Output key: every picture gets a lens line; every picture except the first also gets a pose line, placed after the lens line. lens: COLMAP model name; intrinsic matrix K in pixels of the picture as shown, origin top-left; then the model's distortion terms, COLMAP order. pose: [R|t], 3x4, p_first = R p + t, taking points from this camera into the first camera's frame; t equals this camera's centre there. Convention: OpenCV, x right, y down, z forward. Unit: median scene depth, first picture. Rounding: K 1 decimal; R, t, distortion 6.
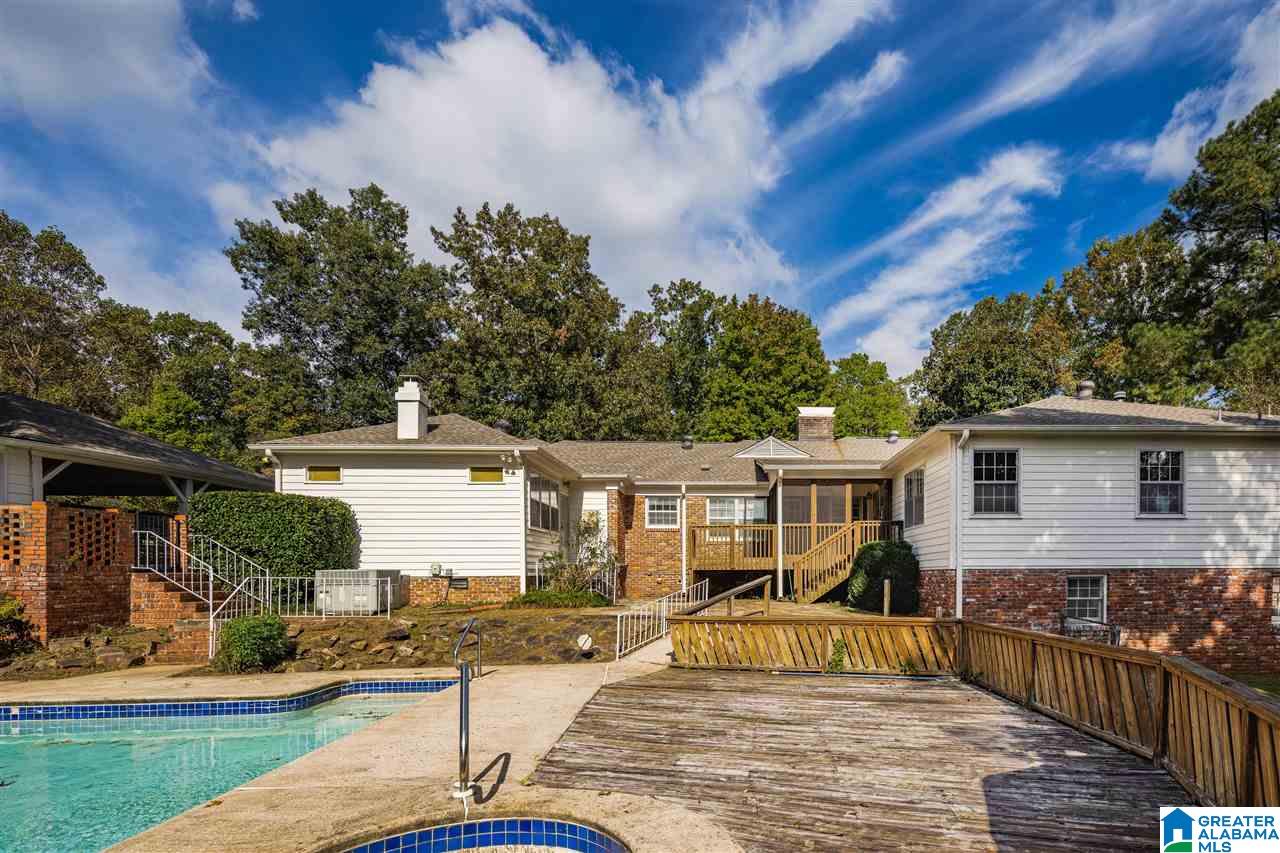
lens RADIAL K [[640.1, 0, 762.9], [0, 640.1, 564.7], [0, 0, 1]] dist [0.024009, -0.009556]
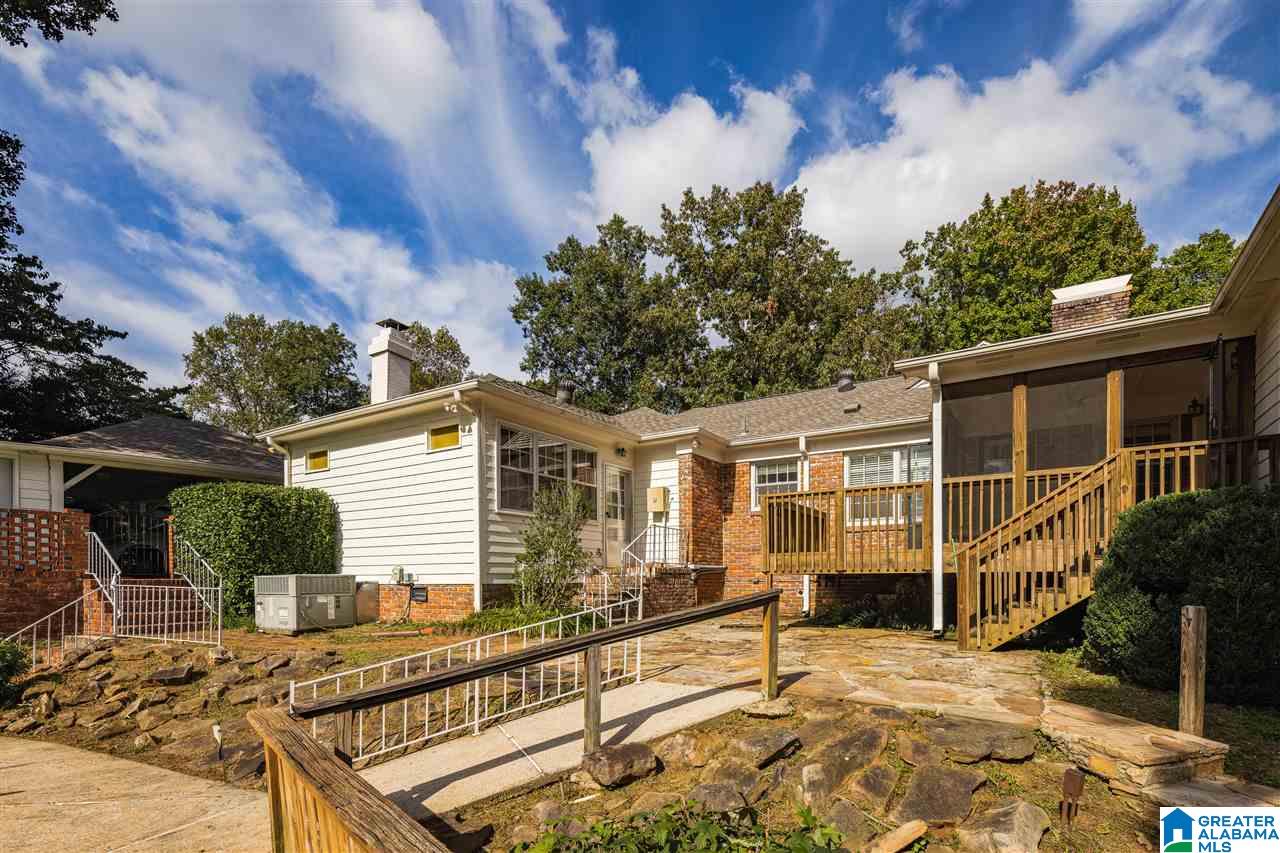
lens RADIAL K [[618.2, 0, 670.1], [0, 618.2, 577.1], [0, 0, 1]] dist [0.003872, 0.001204]
pose [[0.823878, -0.000163, -0.566767, 0.125528], [0.006508, 0.999937, 0.009173, 0.004813], [0.566729, -0.011246, 0.823827, 0.497597]]
